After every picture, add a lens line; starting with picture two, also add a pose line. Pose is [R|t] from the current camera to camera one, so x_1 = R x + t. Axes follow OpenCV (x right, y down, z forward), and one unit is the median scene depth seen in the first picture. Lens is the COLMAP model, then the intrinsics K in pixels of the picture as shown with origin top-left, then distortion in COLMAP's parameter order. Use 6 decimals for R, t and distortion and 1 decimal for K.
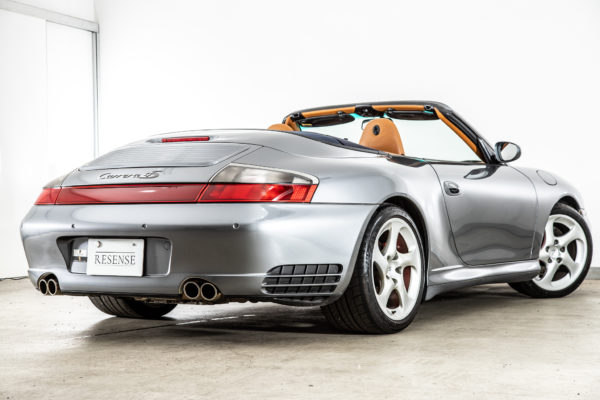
lens RADIAL K [[1136.4, 0, 299.4], [0, 1136.4, 199.2], [0, 0, 1]] dist [0.326987, -0.078210]
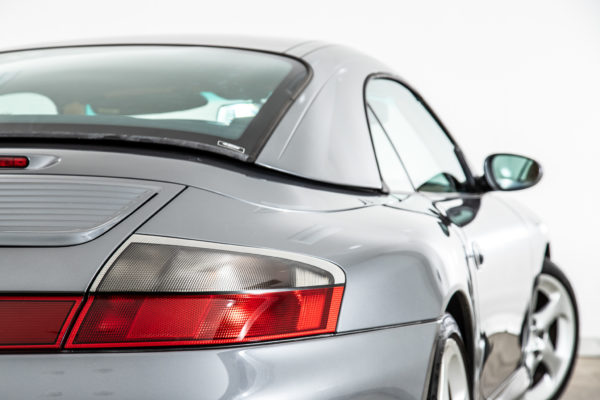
lens RADIAL K [[1432.7, 0, 301.4], [0, 1432.7, 199.5], [0, 0, 1]] dist [0.493826, -0.601686]
pose [[0.951158, -0.004119, 0.308678, -0.151680], [-0.001212, 0.999853, 0.017078, -0.050511], [-0.308703, -0.016618, 0.951013, 0.495955]]
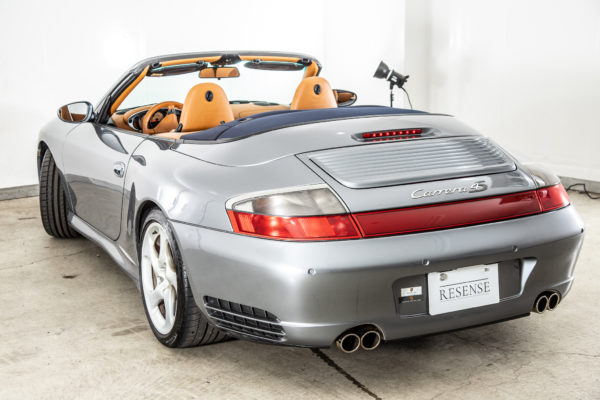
lens RADIAL K [[908.7, 0, 303.0], [0, 908.7, 198.3], [0, 0, 1]] dist [0.186287, 0.005833]
pose [[0.484940, -0.164741, 0.858891, -0.775017], [0.007013, 0.982799, 0.184547, -0.139012], [-0.874519, -0.083471, 0.477754, 0.762023]]
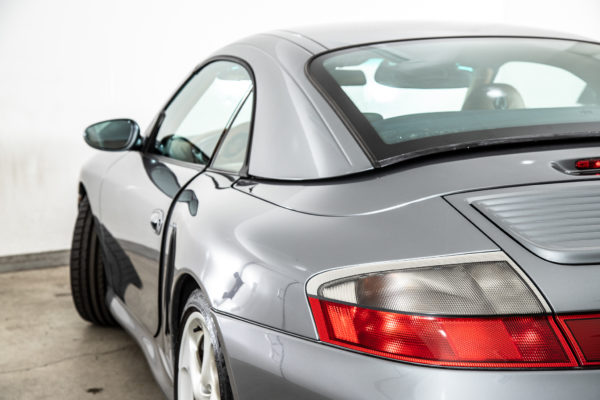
lens RADIAL K [[1113.5, 0, 292.6], [0, 1113.5, 201.4], [0, 0, 1]] dist [0.036128, 2.002261]
pose [[0.620040, -0.096141, 0.778658, -0.566144], [0.004748, 0.992905, 0.118813, -0.095685], [-0.784556, -0.069972, 0.616097, 0.871206]]
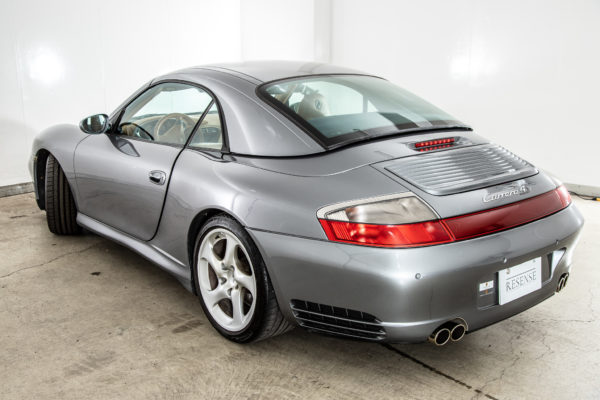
lens RADIAL K [[662.1, 0, 300.0], [0, 662.1, 200.0], [0, 0, 1]] dist [0.057019, 0.007913]
pose [[0.279817, -0.207621, 0.937334, -0.715585], [-0.007611, 0.975826, 0.218418, -0.135018], [-0.960023, -0.068251, 0.271473, 1.002730]]
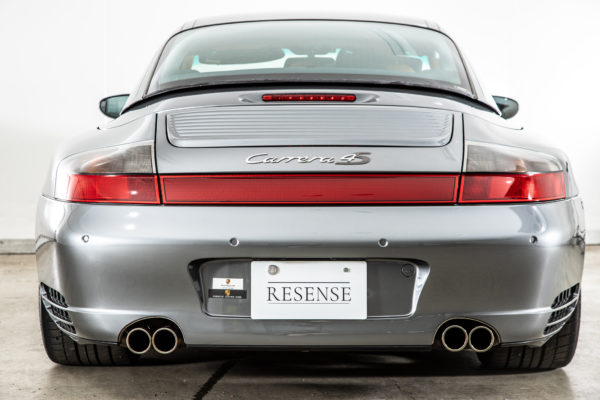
lens RADIAL K [[1309.5, 0, 300.2], [0, 1309.5, 200.4], [0, 0, 1]] dist [0.440695, 0.308746]
pose [[0.840230, -0.026025, 0.541606, -0.539323], [-0.009992, 0.997935, 0.063454, -0.043363], [-0.542139, -0.058728, 0.838234, 0.388802]]
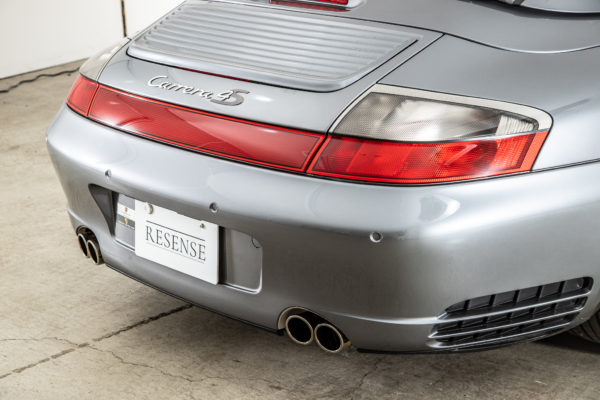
lens RADIAL K [[1136.4, 0, 299.4], [0, 1136.4, 199.2], [0, 0, 1]] dist [0.326987, -0.078210]
pose [[0.979257, 0.042295, -0.198157, 0.010147], [0.023921, 0.946999, 0.320345, -0.143251], [0.201203, -0.318440, 0.926344, 0.481858]]
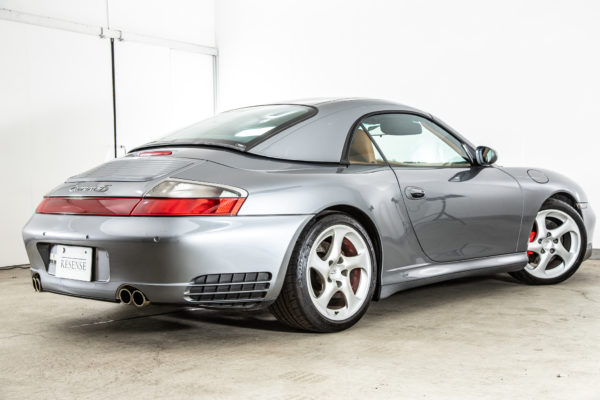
lens RADIAL K [[829.7, 0, 303.2], [0, 829.7, 198.2], [0, 0, 1]] dist [0.167007, 0.005532]
pose [[0.979393, -0.001850, -0.201955, 0.217326], [0.008708, 0.999415, 0.033075, -0.036277], [0.201776, -0.034152, 0.978836, 0.239454]]
